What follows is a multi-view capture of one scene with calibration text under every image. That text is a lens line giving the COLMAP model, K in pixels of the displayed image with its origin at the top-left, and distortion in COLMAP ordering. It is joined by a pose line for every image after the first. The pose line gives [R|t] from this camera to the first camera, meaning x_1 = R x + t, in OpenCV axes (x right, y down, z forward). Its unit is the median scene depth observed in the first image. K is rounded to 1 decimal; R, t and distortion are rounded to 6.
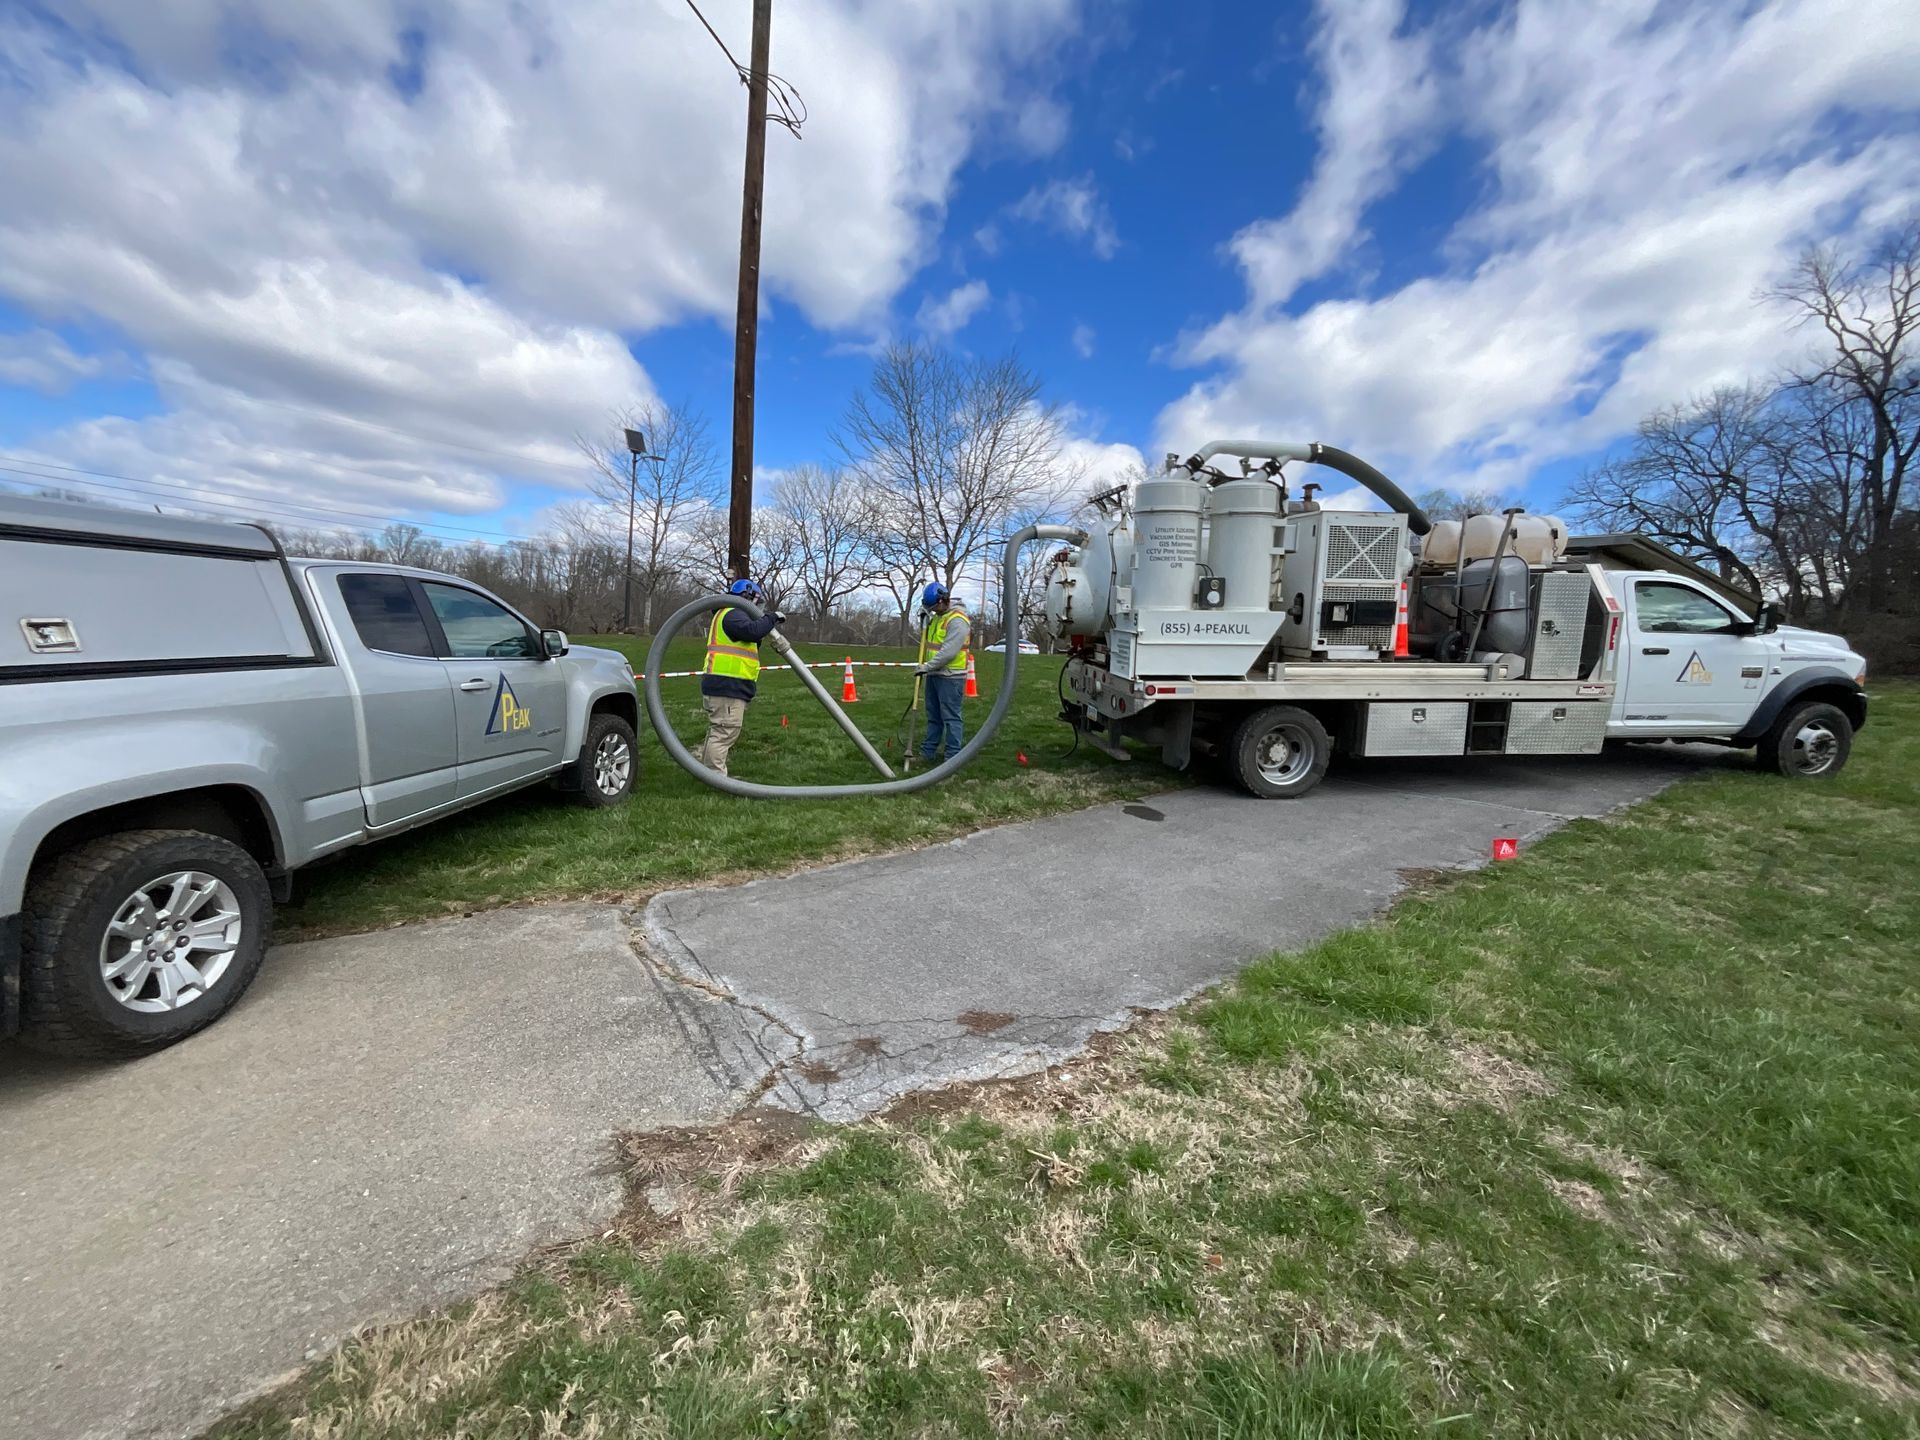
lens RADIAL K [[773.9, 0, 960.0], [0, 773.9, 720.0], [0, 0, 1]] dist [0.000330, 0.000735]
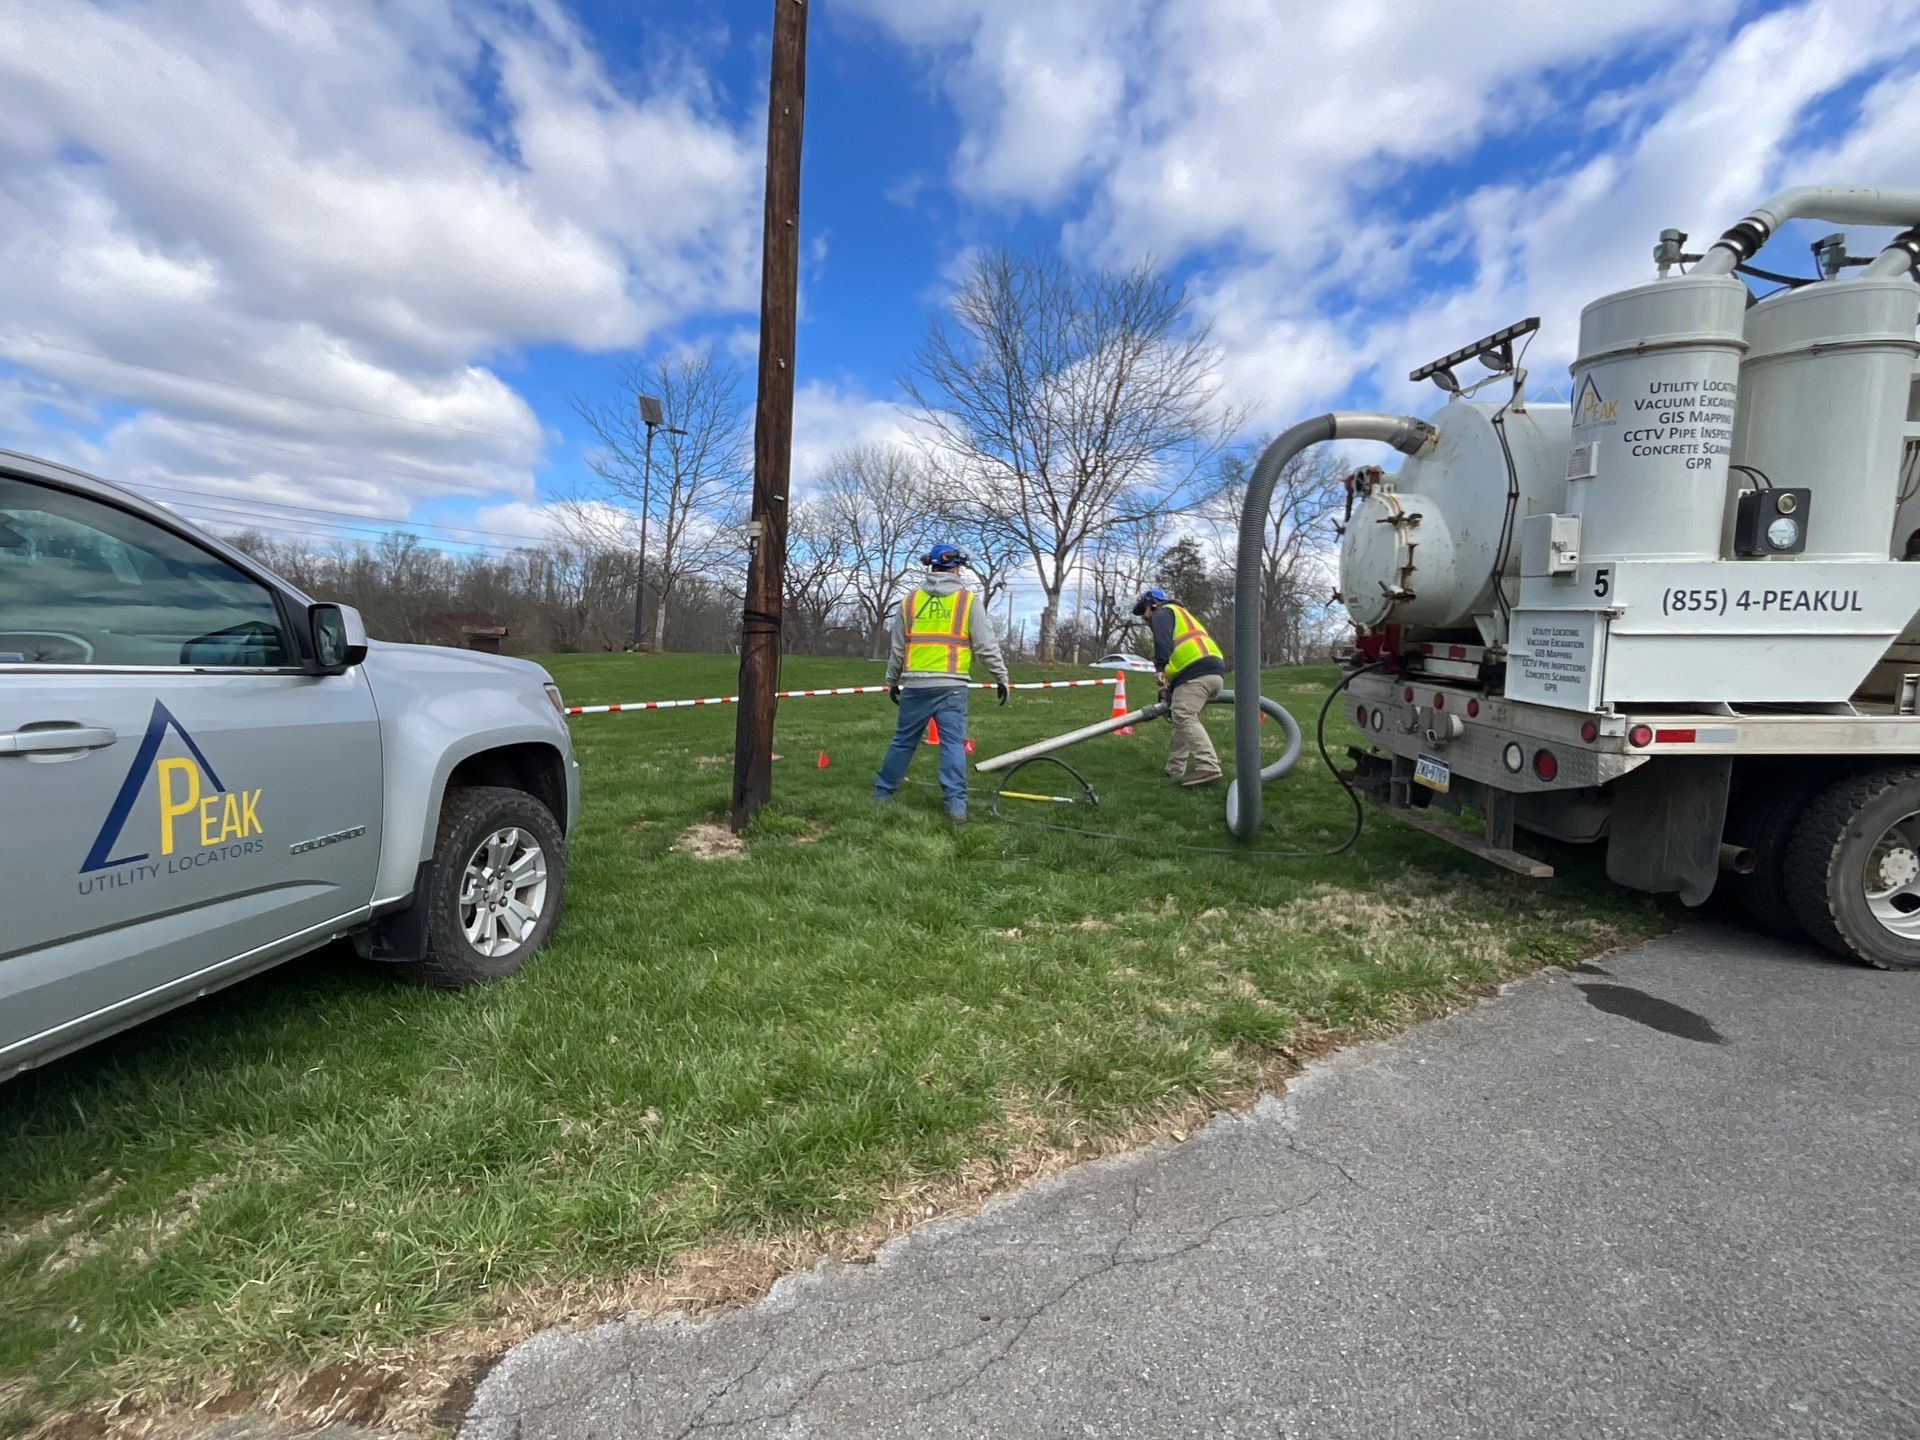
lens RADIAL K [[944.8, 0, 961.0], [0, 944.8, 718.1], [0, 0, 1]] dist [-0.000756, -0.000170]
pose [[0.996327, -0.002791, -0.085580, -0.103326], [-0.000673, 0.999183, -0.040414, -0.024823], [0.085623, 0.040323, 0.995511, 0.390826]]
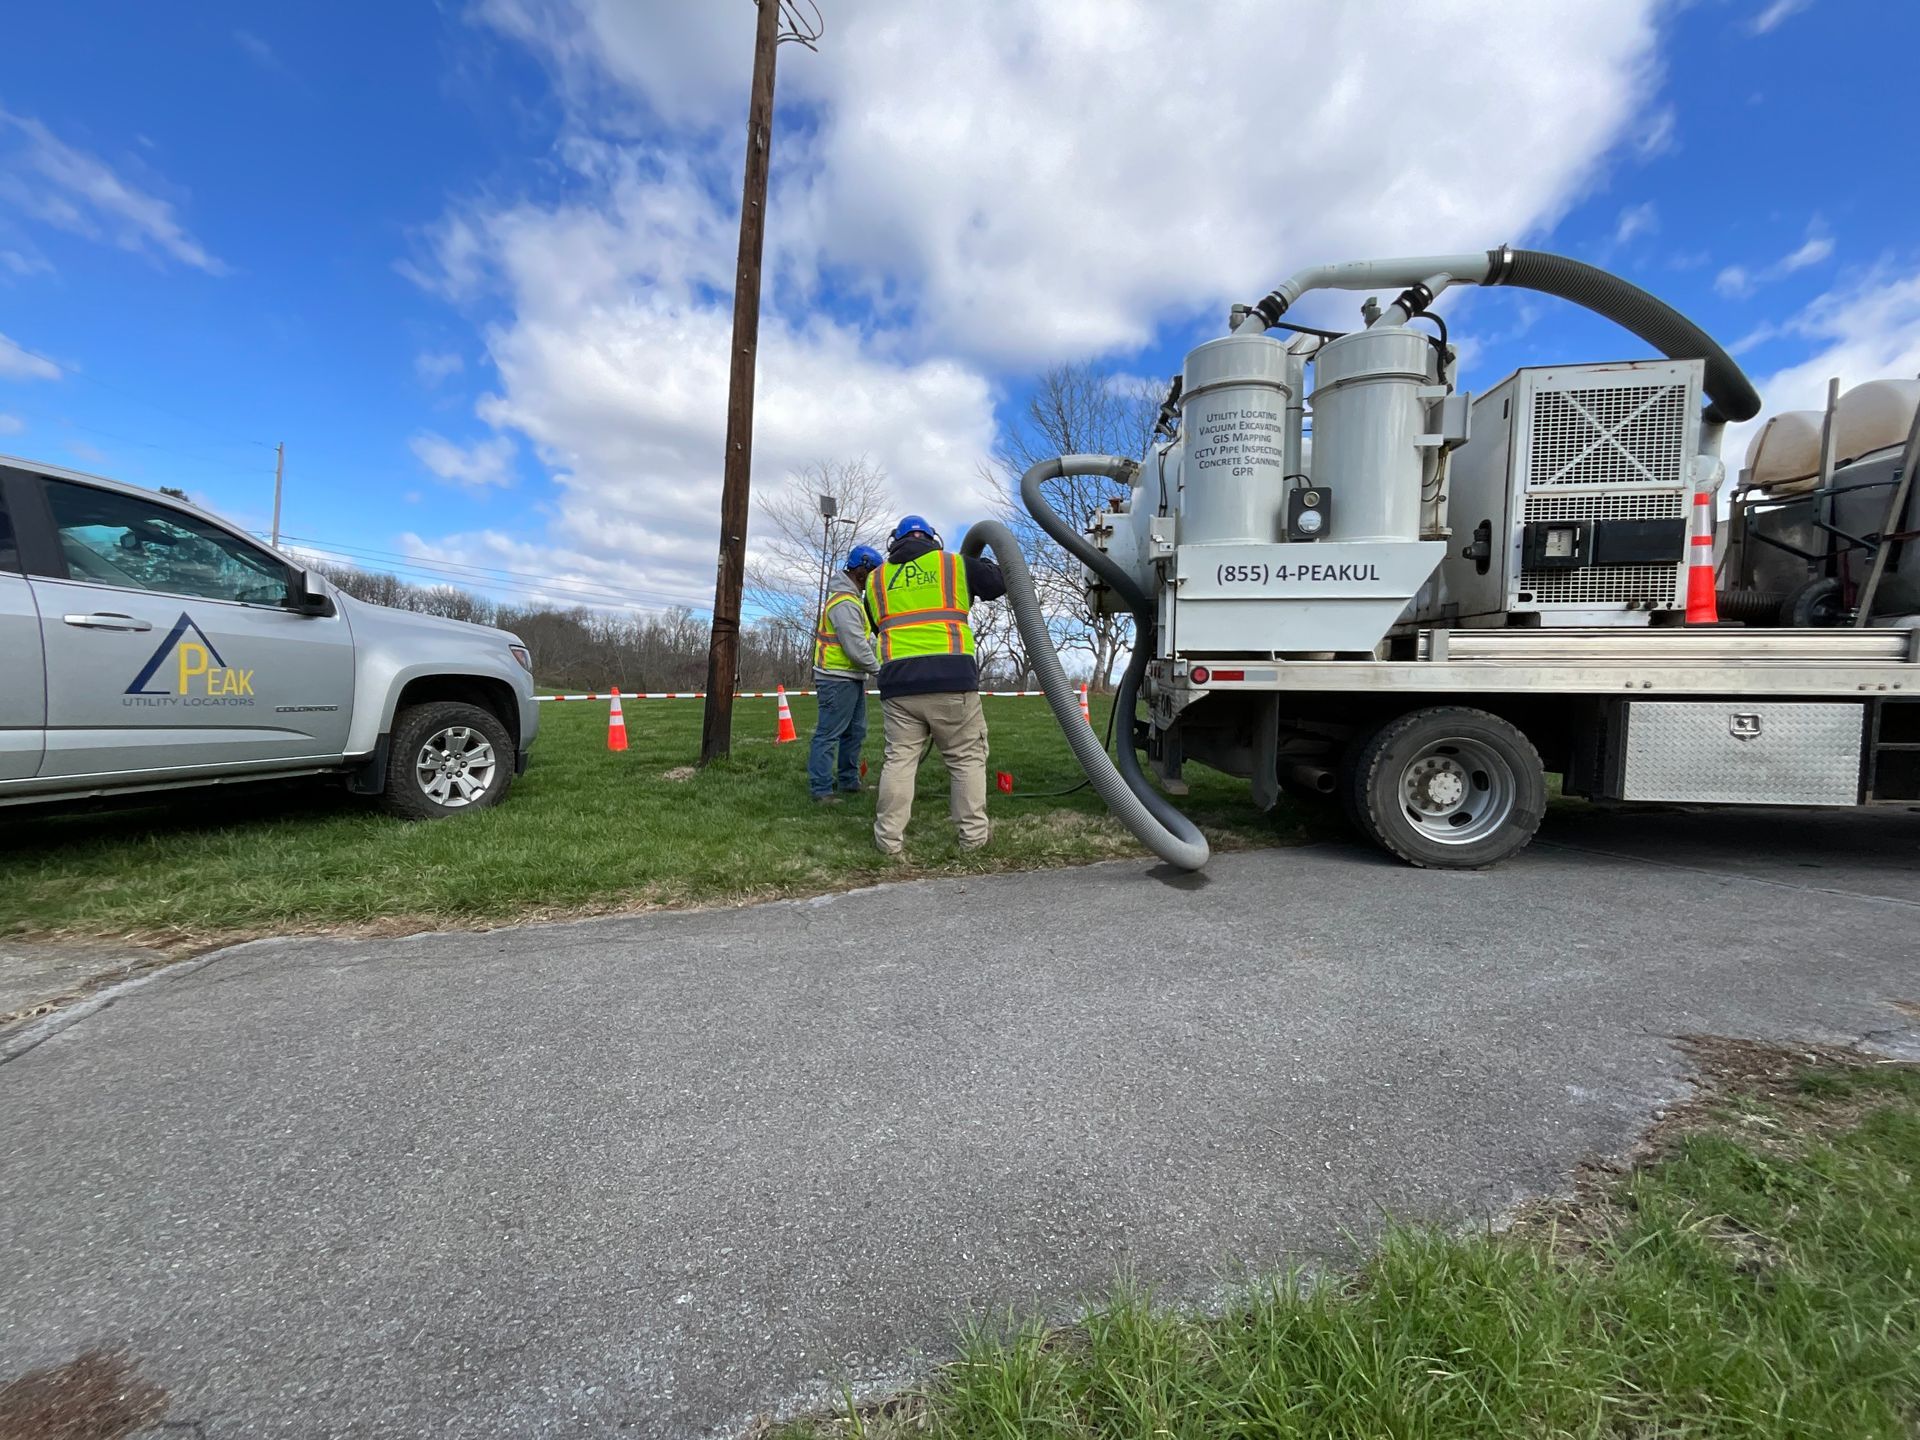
lens RADIAL K [[773.9, 0, 960.0], [0, 773.9, 720.0], [0, 0, 1]] dist [0.000330, 0.000735]
pose [[0.963012, 0.011263, -0.269223, 0.220164], [-0.034557, 0.996038, -0.081941, 0.051553], [0.267234, 0.088214, 0.959586, 0.350390]]
